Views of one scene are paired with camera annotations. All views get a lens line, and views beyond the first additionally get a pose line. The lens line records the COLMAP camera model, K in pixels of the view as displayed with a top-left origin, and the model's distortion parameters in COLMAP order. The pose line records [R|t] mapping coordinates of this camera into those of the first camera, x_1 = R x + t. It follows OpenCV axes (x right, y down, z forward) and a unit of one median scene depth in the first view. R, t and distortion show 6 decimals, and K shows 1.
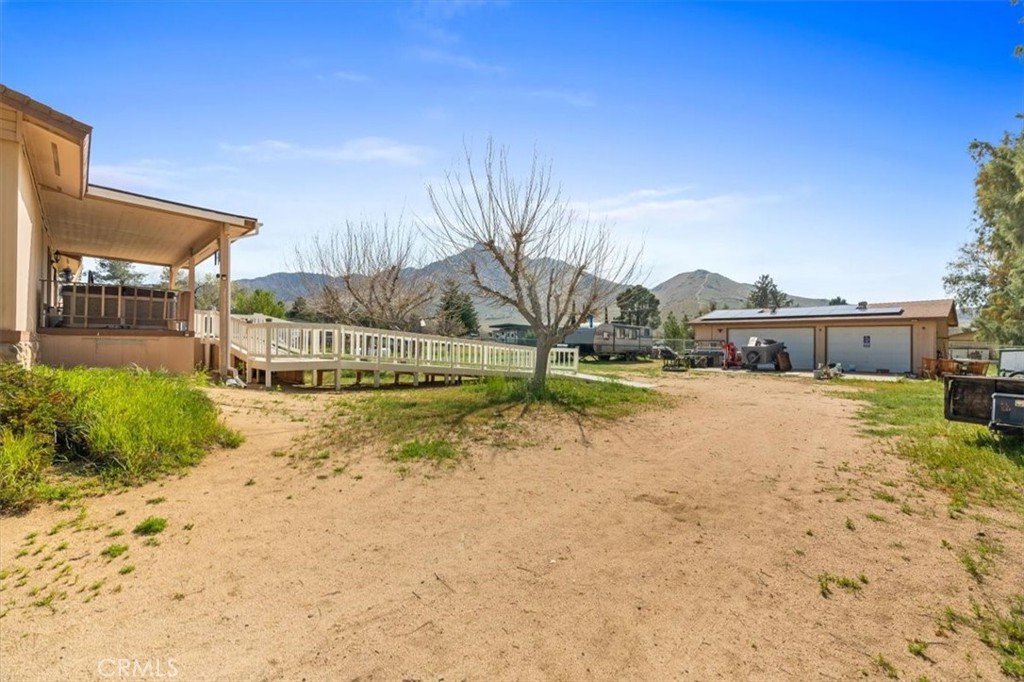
lens RADIAL K [[487.1, 0, 512.1], [0, 487.1, 338.1], [0, 0, 1]] dist [0.003618, -0.000021]
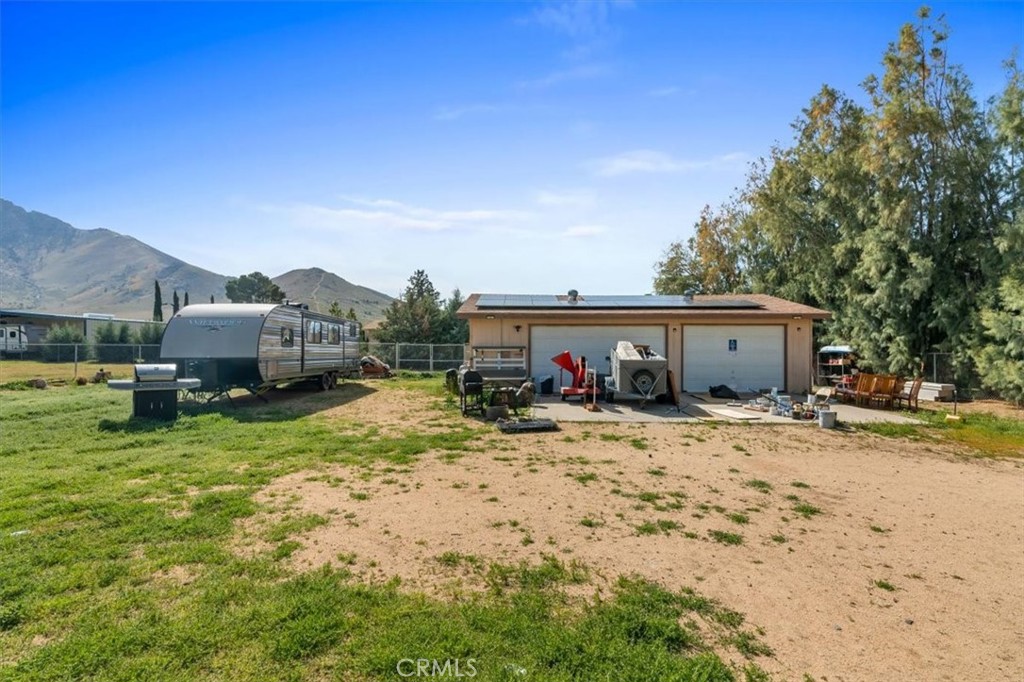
lens RADIAL K [[497.0, 0, 508.3], [0, 497.0, 347.3], [0, 0, 1]] dist [0.001946, 0.000357]
pose [[0.730616, -0.005563, 0.682766, 0.026198], [-0.003316, 0.999926, 0.011695, -0.000482], [-0.682781, -0.010808, 0.730543, 0.322604]]
